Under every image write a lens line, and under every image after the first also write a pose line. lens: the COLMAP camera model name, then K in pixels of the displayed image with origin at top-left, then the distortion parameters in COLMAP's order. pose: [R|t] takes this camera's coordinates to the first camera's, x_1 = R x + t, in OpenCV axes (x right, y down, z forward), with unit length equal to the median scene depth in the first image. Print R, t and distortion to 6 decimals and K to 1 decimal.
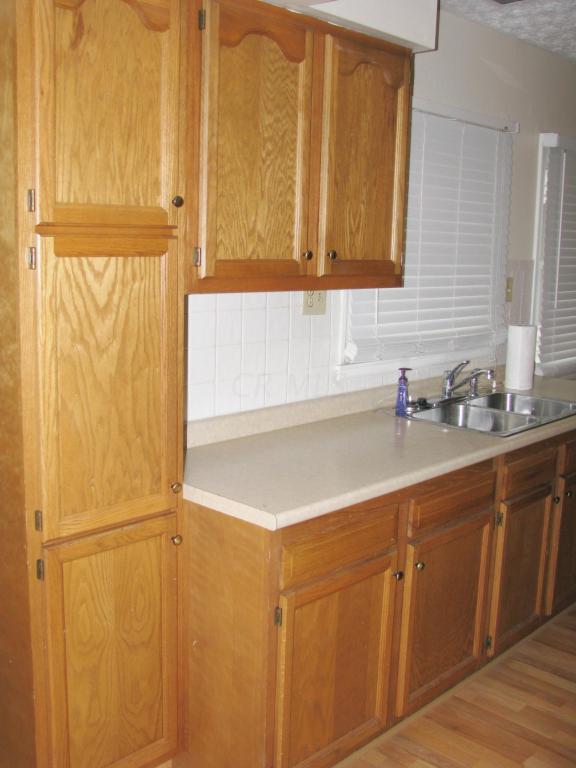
lens RADIAL K [[823.9, 0, 259.5], [0, 823.9, 373.8], [0, 0, 1]] dist [-0.202509, 0.303068]
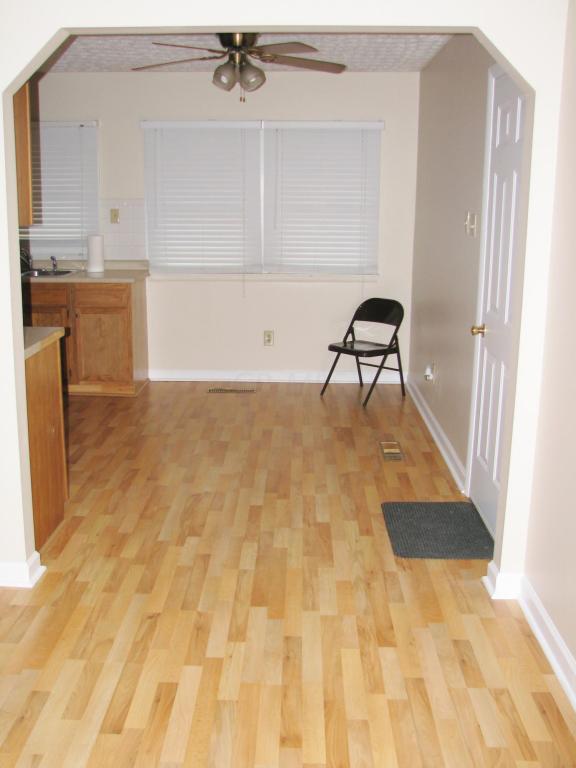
lens RADIAL K [[823.9, 0, 259.5], [0, 823.9, 373.8], [0, 0, 1]] dist [-0.202509, 0.303068]
pose [[0.677812, 0.135893, -0.722568, 2.785018], [-0.116748, 0.990195, 0.076709, 0.087060], [0.725907, 0.032364, 0.687031, 0.087418]]
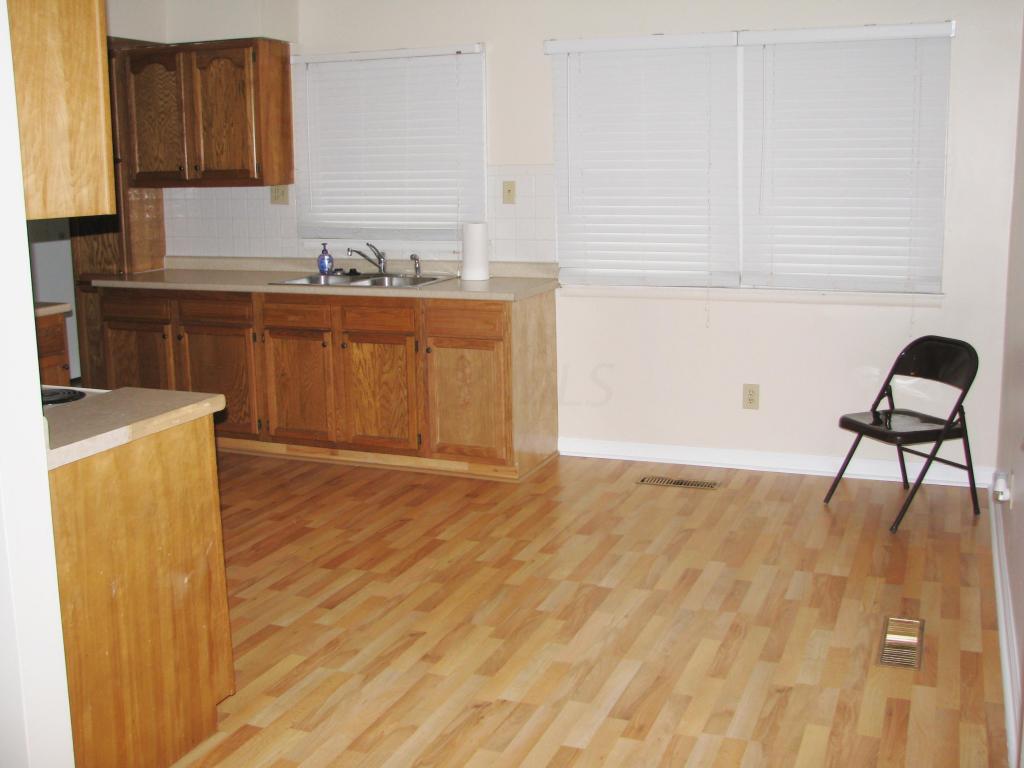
lens RADIAL K [[1089.7, 0, 499.7], [0, 1089.7, 381.2], [0, 0, 1]] dist [-0.215183, 0.287358]
pose [[0.386753, 0.150664, -0.909793, 2.563588], [-0.133018, 0.985361, 0.106633, -0.014565], [0.912540, 0.079778, 0.401132, 0.666999]]
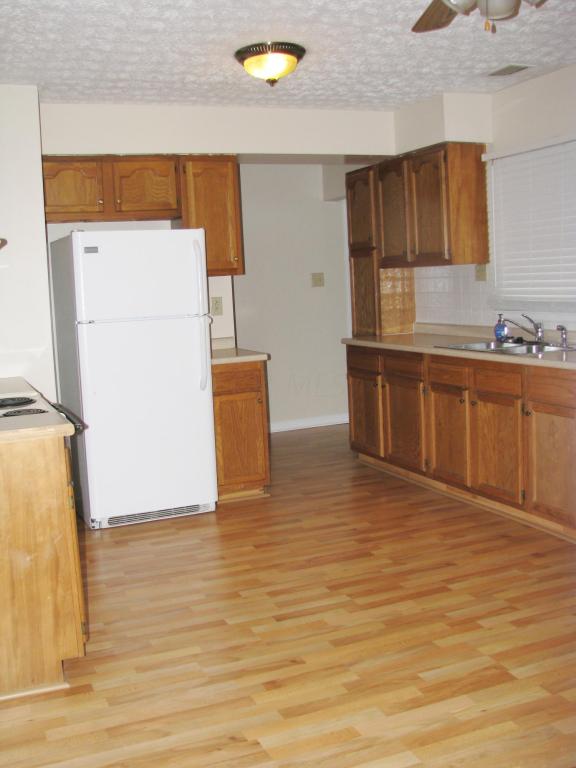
lens RADIAL K [[823.9, 0, 259.5], [0, 823.9, 373.8], [0, 0, 1]] dist [-0.202509, 0.303068]
pose [[-0.396329, 0.098479, -0.912812, 2.338347], [-0.110962, 0.981805, 0.154100, -0.108108], [0.911379, 0.162361, -0.378190, 1.484586]]
